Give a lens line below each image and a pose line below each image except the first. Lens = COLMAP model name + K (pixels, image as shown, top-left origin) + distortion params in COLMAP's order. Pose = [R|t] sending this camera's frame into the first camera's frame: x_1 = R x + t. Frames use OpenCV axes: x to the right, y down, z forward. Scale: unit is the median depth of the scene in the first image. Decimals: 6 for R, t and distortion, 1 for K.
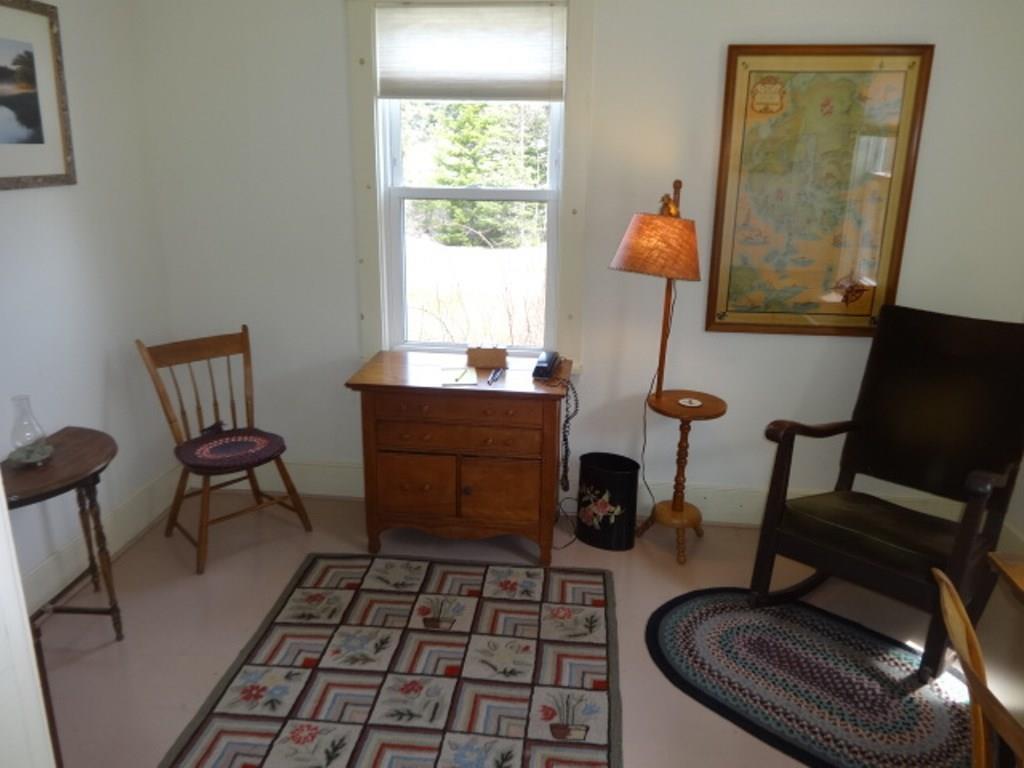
lens RADIAL K [[764.9, 0, 521.6], [0, 764.9, 400.2], [0, 0, 1]] dist [0.052353, 0.000344]
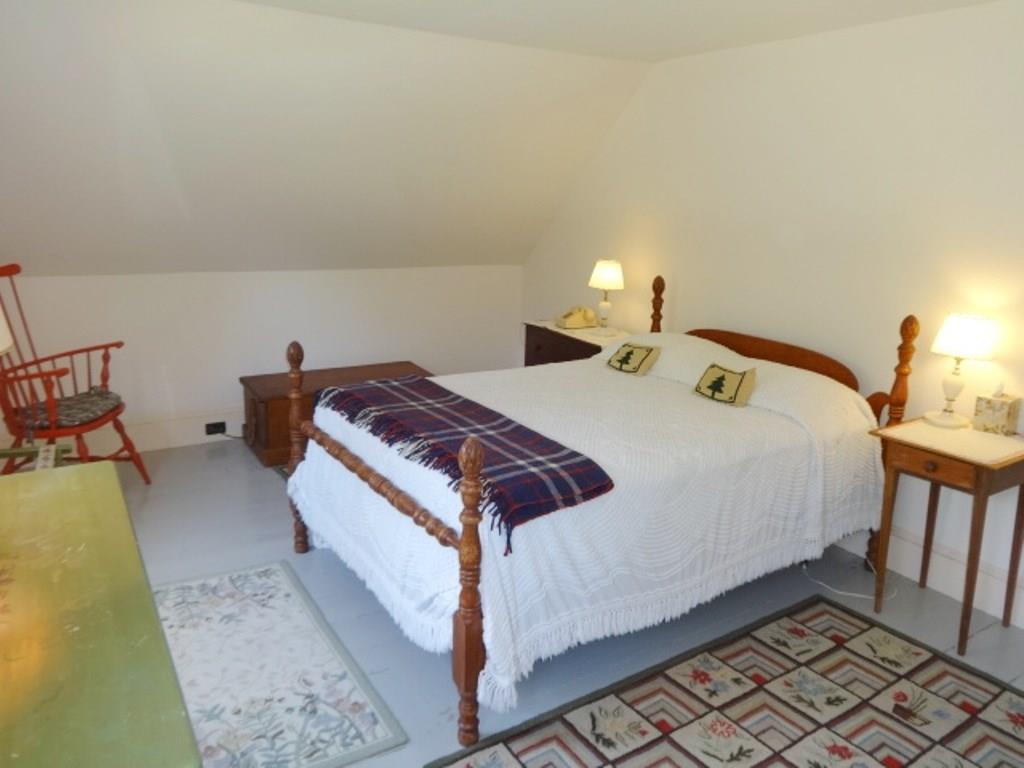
lens RADIAL K [[764.9, 0, 517.2], [0, 764.9, 389.8], [0, 0, 1]] dist [0.052353, 0.000344]
pose [[0.624566, 0.167570, -0.762783, 0.268663], [-0.241522, 0.970273, 0.015394, 0.015307], [0.742687, 0.174615, 0.646471, -0.011413]]
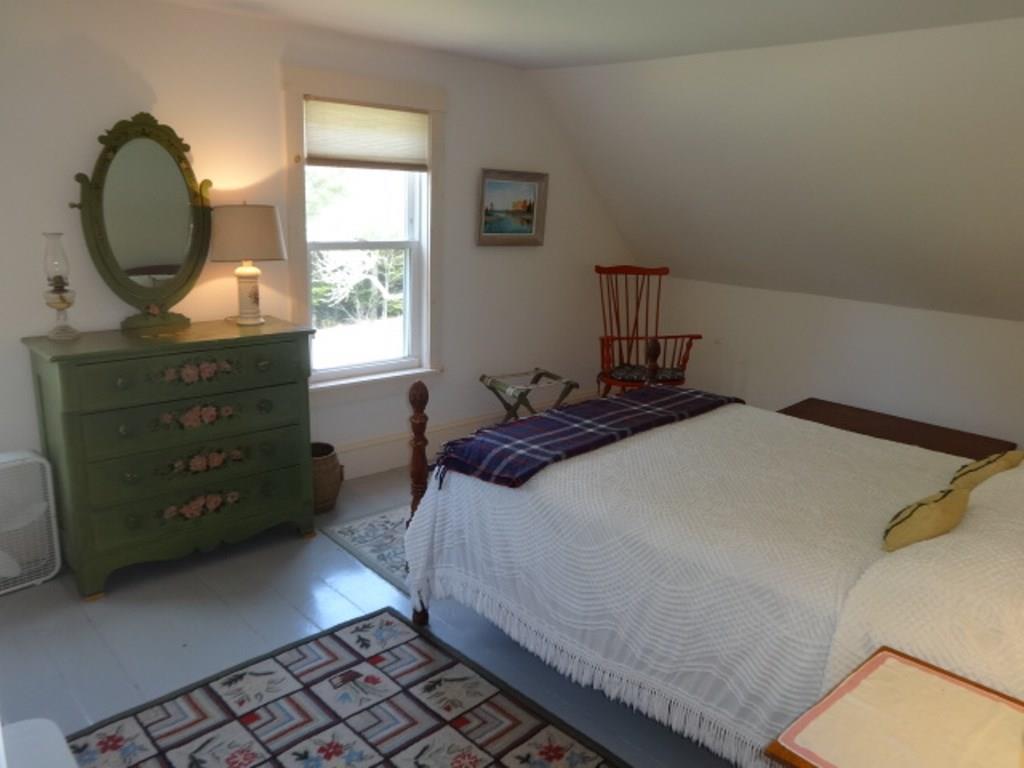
lens RADIAL K [[764.9, 0, 511.4], [0, 764.9, 379.3], [0, 0, 1]] dist [0.052353, 0.000344]
pose [[-0.661497, 0.106629, -0.742328, 0.352687], [-0.282850, 0.881266, 0.378637, -0.379534], [0.694563, 0.460435, -0.552795, 1.221363]]
